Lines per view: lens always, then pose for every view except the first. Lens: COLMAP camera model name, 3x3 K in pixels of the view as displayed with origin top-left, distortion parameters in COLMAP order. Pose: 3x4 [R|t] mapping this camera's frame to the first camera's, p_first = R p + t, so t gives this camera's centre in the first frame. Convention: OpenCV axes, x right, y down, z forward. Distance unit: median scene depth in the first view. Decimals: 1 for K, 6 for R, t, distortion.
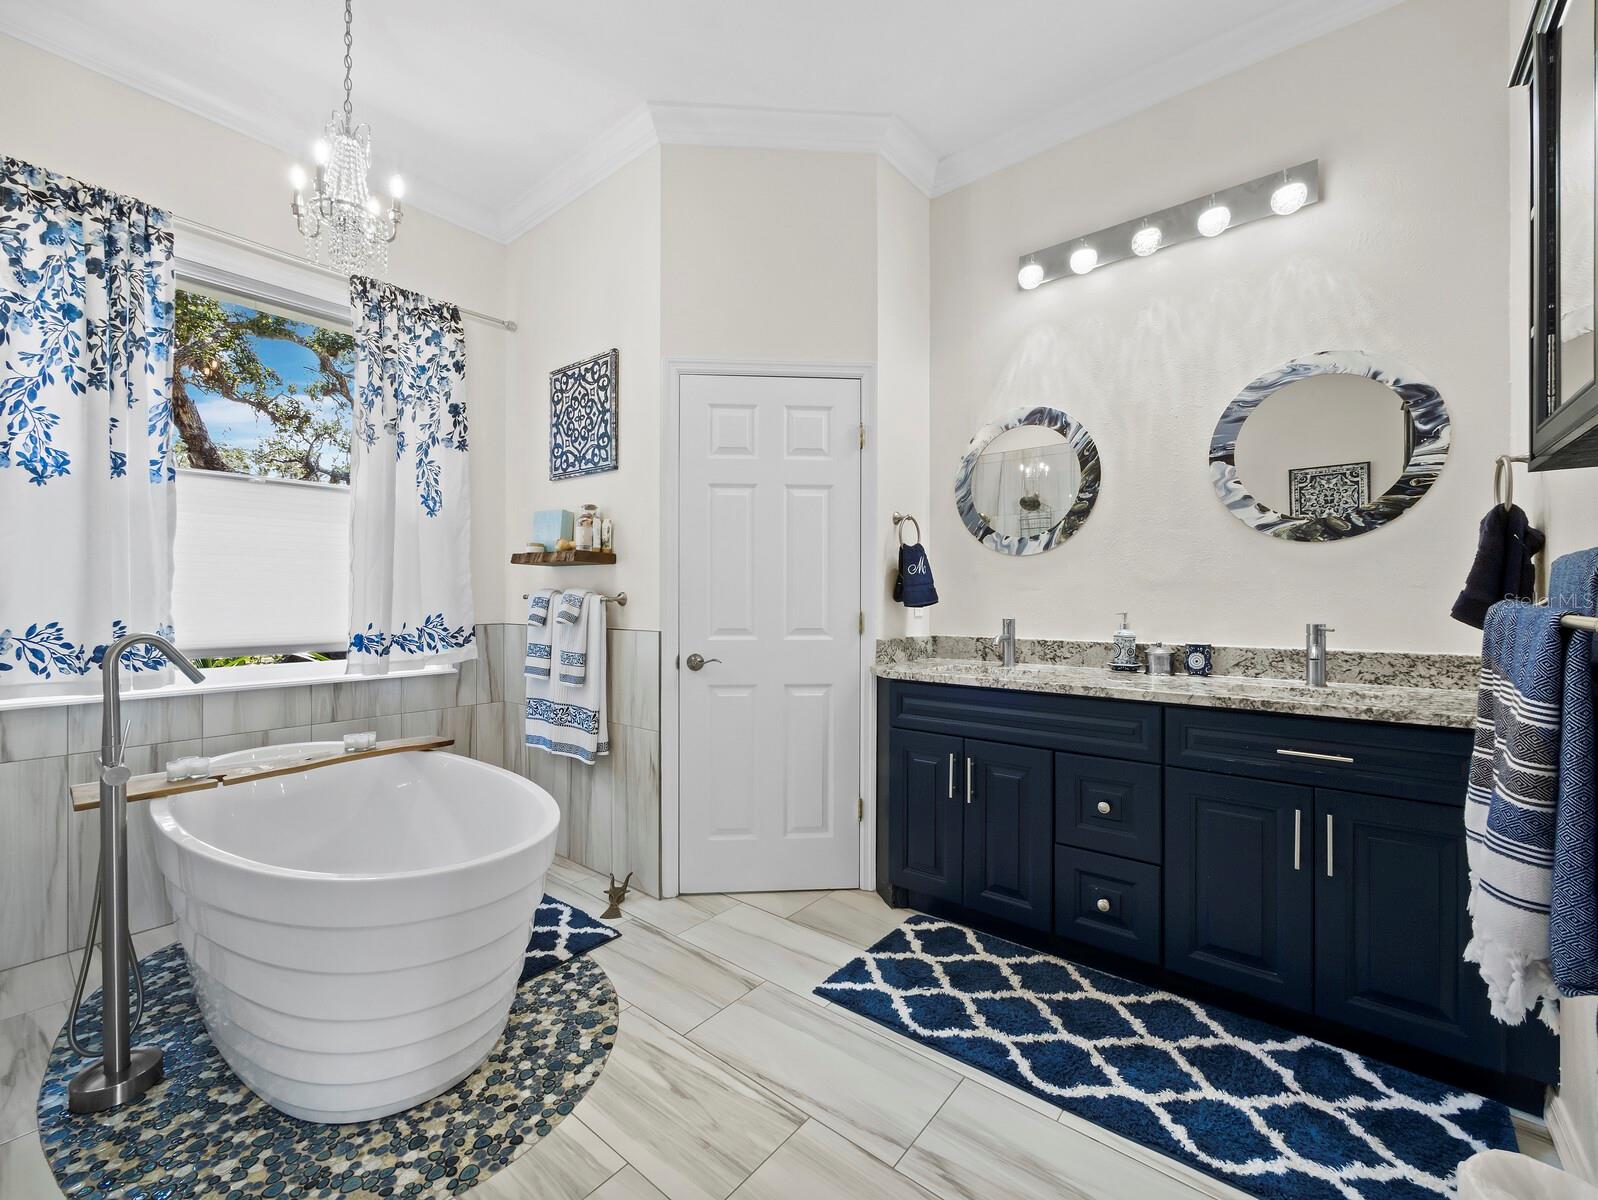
lens RADIAL K [[672.2, 0, 797.1], [0, 672.2, 597.8], [0, 0, 1]] dist [0.002174, 0.000204]
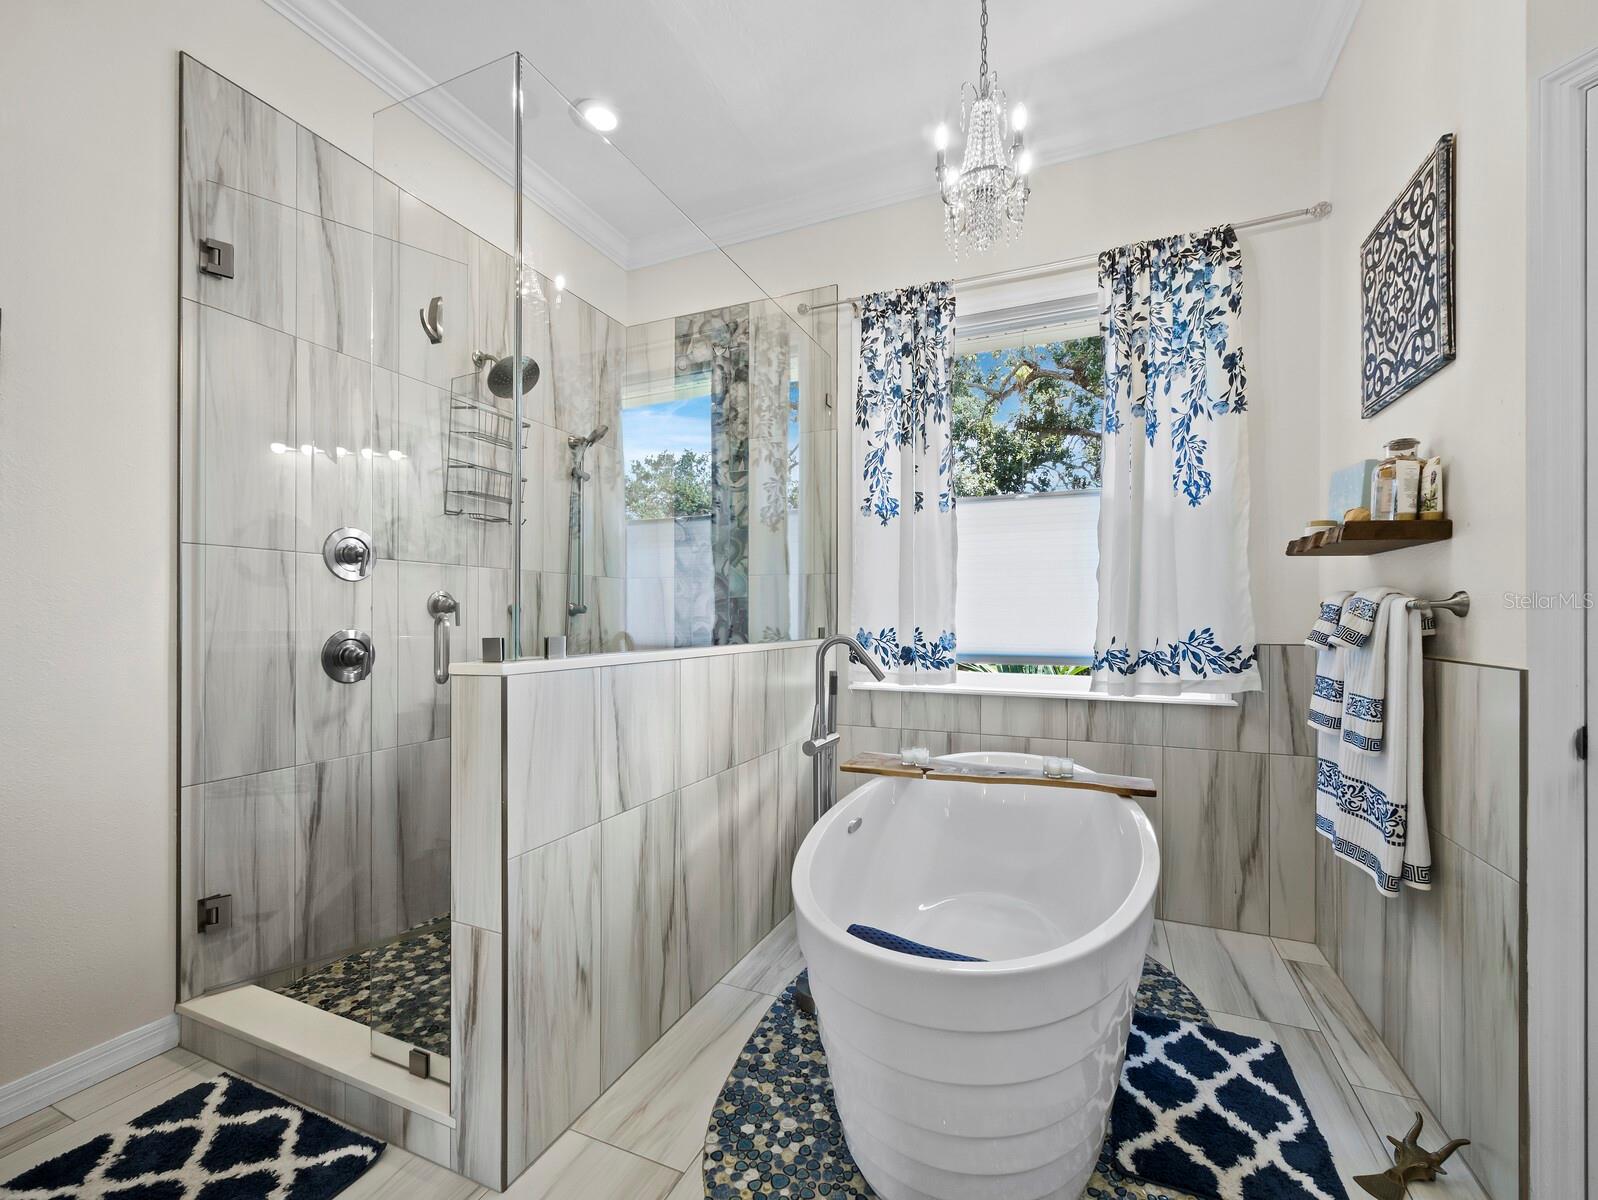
lens RADIAL K [[672.2, 0, 802.9], [0, 672.2, 616.1], [0, 0, 1]] dist [0.002174, 0.000204]
pose [[0.276485, -0.001734, -0.961017, 0.101296], [-0.002517, 0.999994, -0.002528, 0.013771], [0.961015, 0.003118, 0.276479, 0.359739]]
